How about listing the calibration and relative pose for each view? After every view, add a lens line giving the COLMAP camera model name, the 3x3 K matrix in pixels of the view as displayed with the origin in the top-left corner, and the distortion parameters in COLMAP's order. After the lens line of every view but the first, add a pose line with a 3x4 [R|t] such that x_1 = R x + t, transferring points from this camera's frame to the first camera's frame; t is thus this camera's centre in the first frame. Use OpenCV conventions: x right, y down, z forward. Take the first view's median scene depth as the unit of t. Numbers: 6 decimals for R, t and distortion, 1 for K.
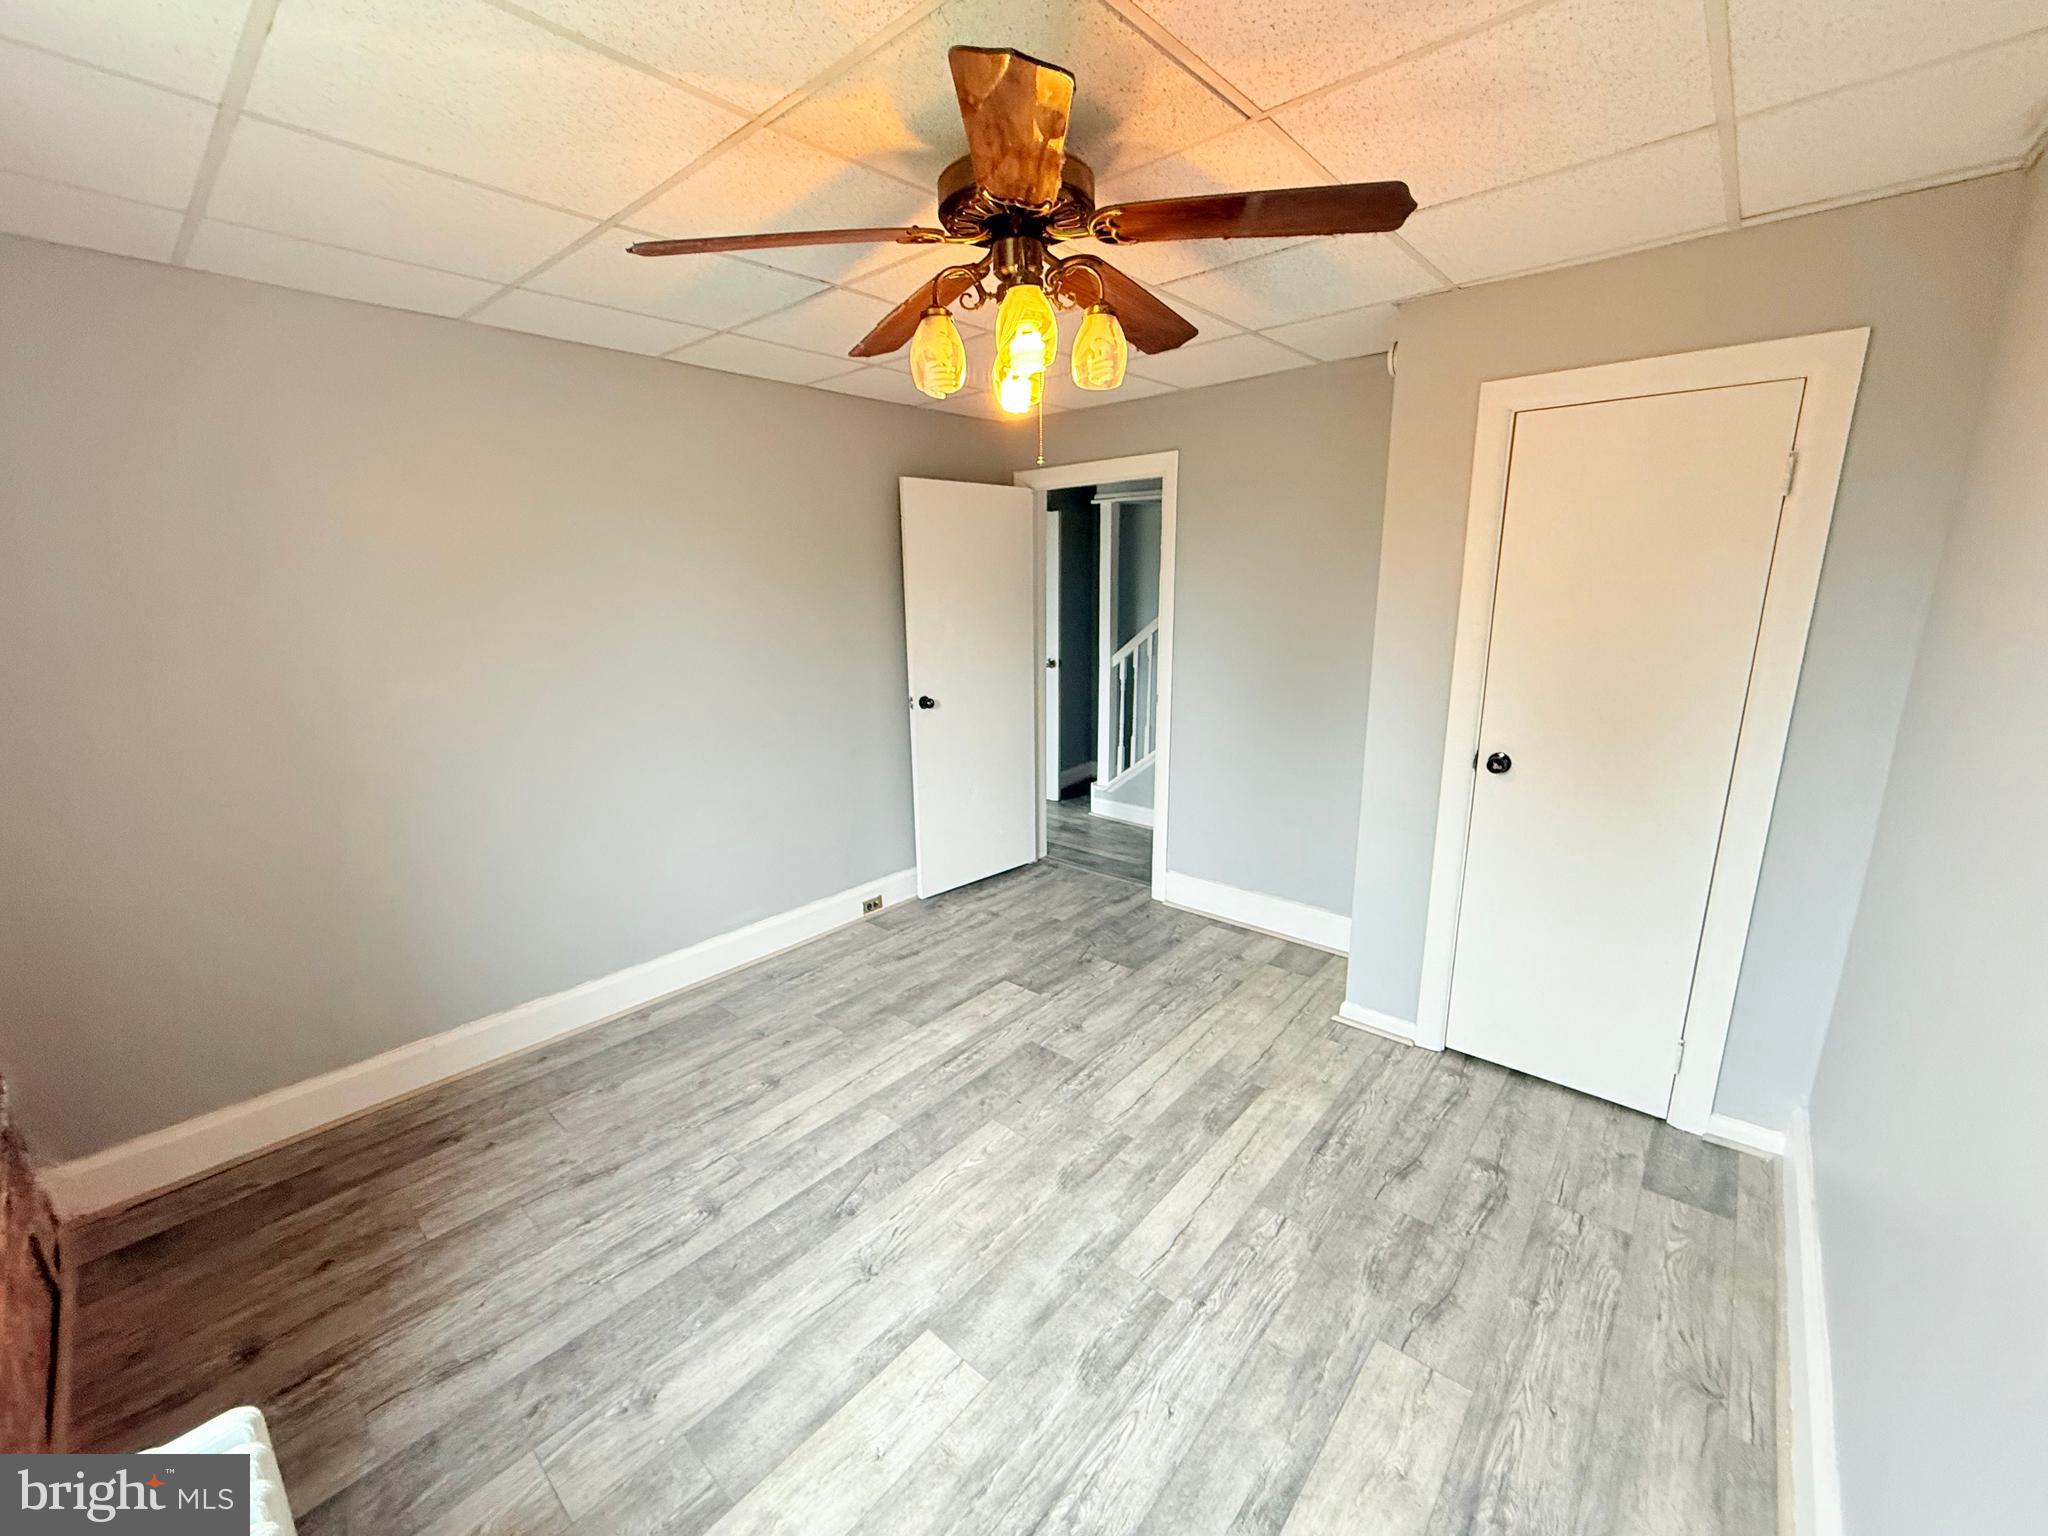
lens RADIAL K [[818.1, 0, 1025.8], [0, 818.1, 782.5], [0, 0, 1]] dist [-0.001454, 0.000501]
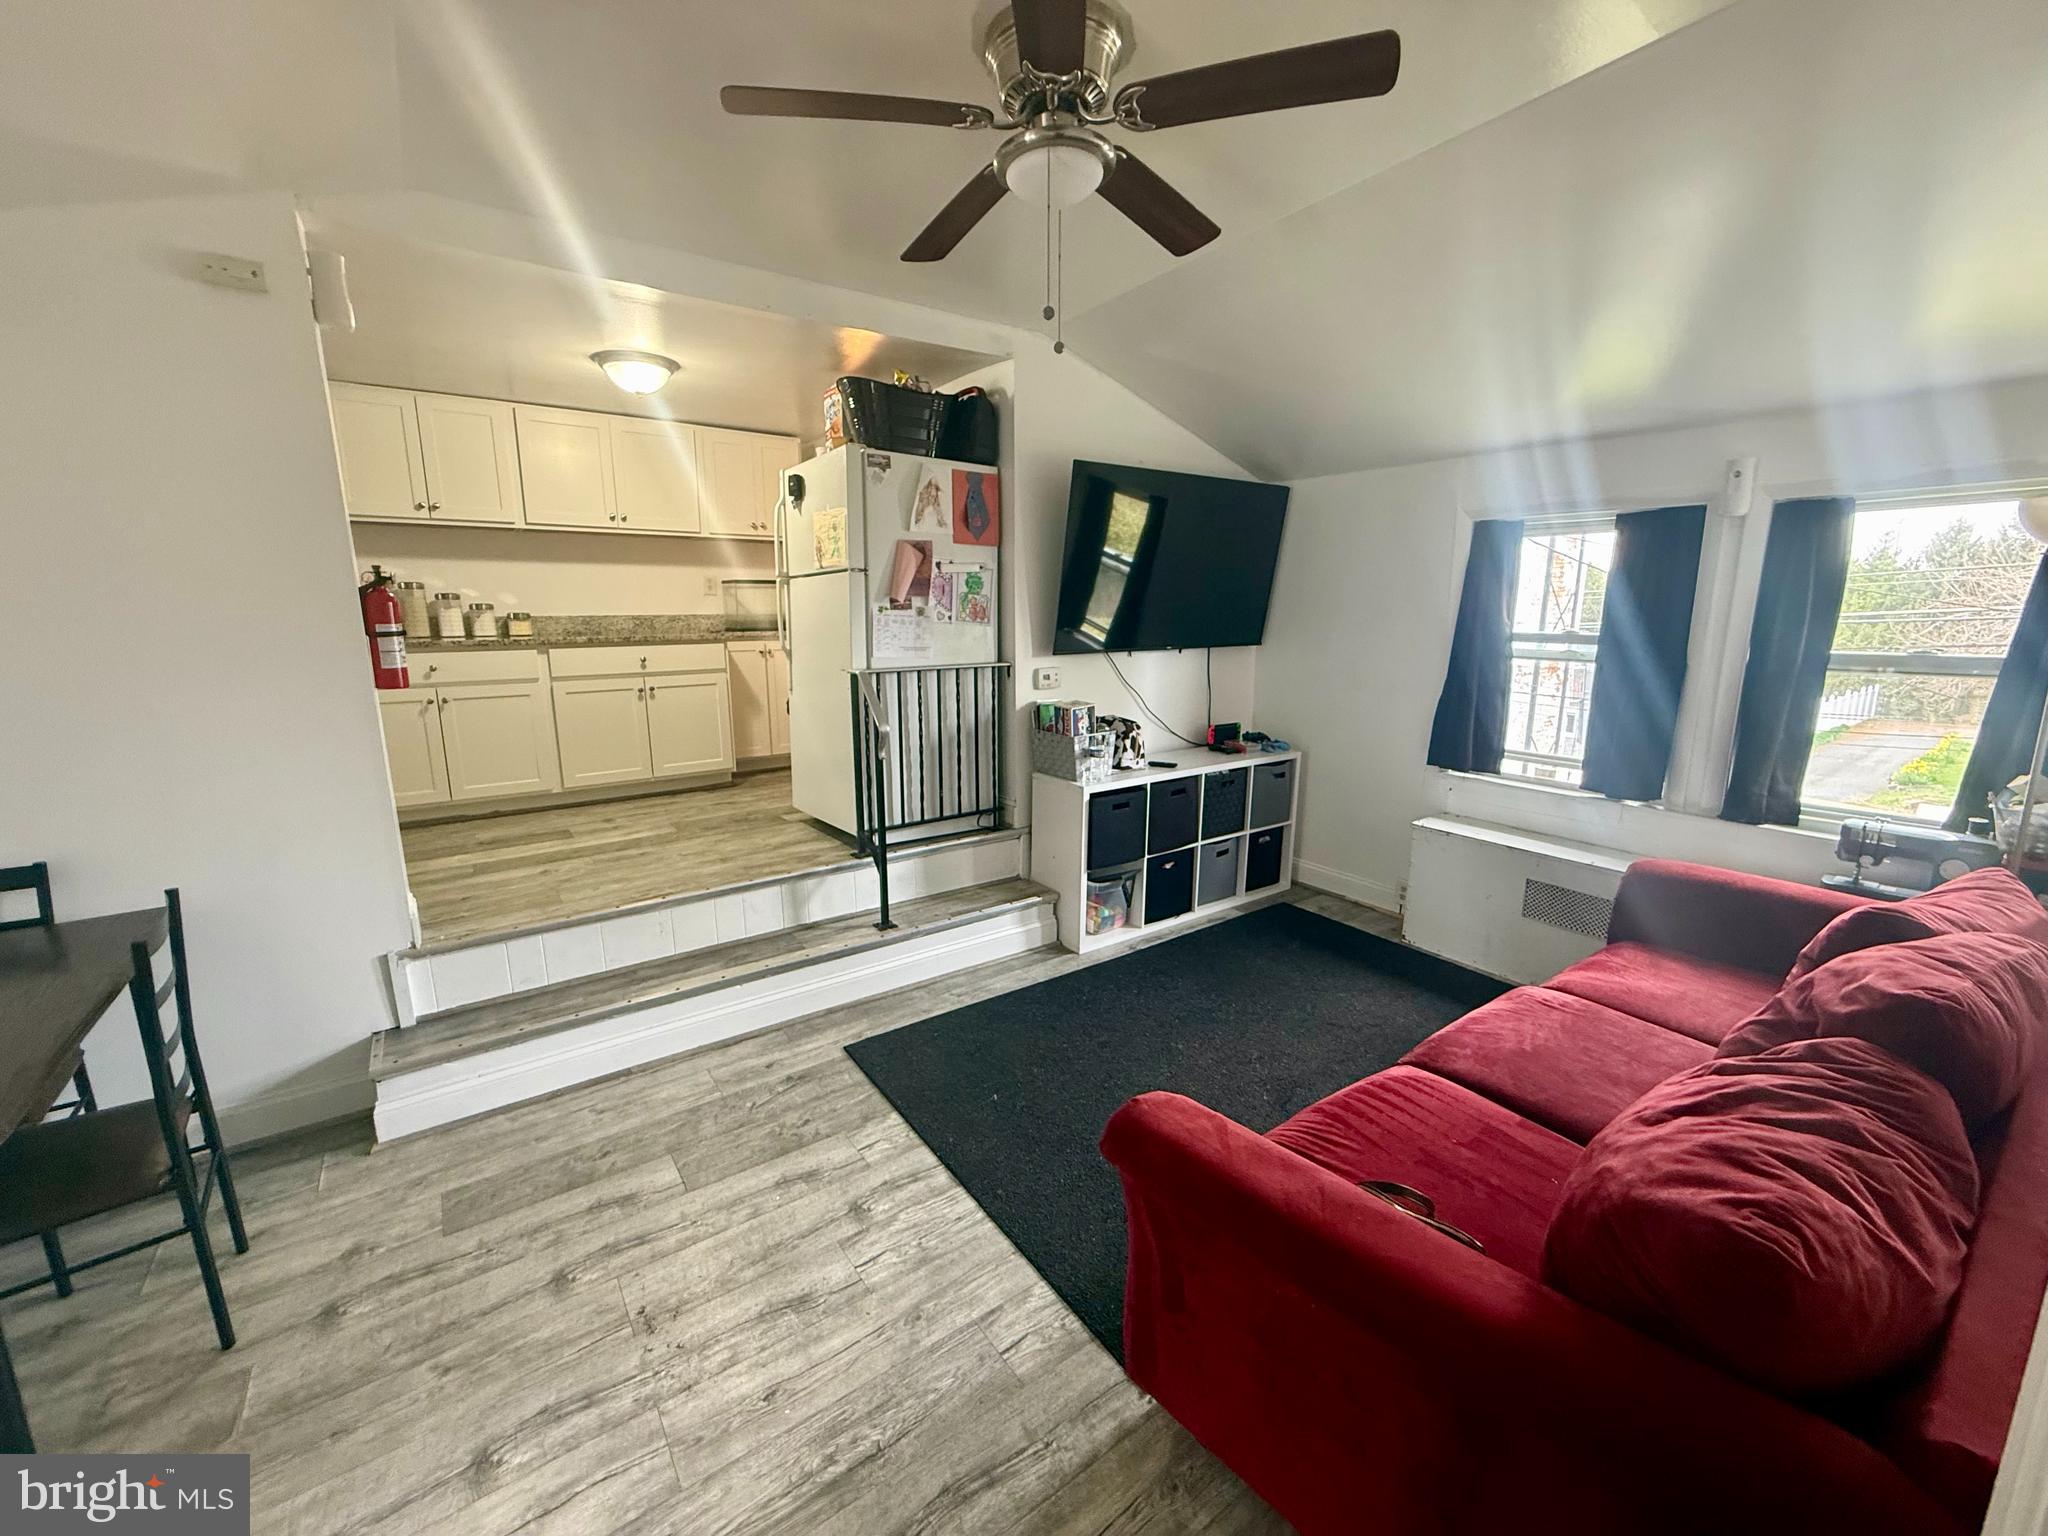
lens RADIAL K [[818.1, 0, 1019.7], [0, 818.1, 765.6], [0, 0, 1]] dist [-0.001454, 0.000501]
pose [[-0.972590, -0.033699, 0.230073, -0.292486], [0.065971, 0.908795, 0.411994, -0.235697], [-0.222973, 0.415879, -0.881662, 1.125055]]
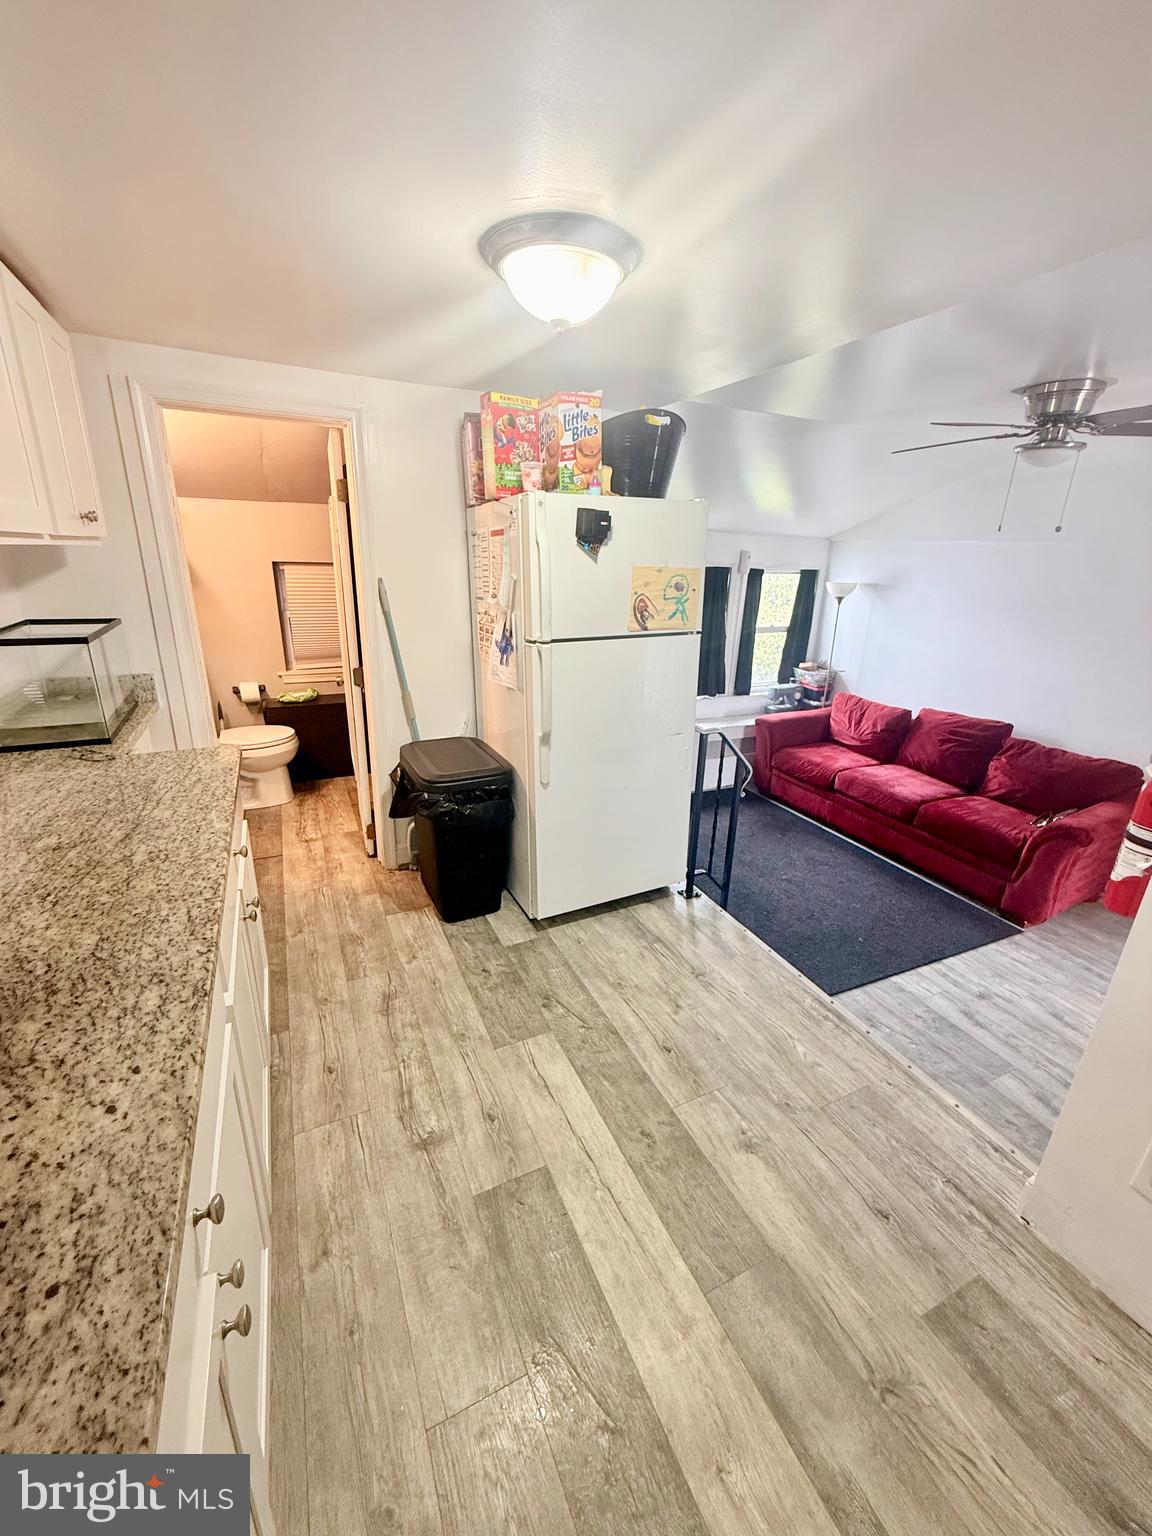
lens RADIAL K [[613.6, 0, 577.0], [0, 613.6, 762.2], [0, 0, 1]] dist [-0.001454, 0.000501]
pose [[-0.401342, 0.291416, -0.868333, 1.720823], [-0.243576, 0.879940, 0.407892, -0.145470], [0.882947, 0.375209, -0.282174, -0.230737]]
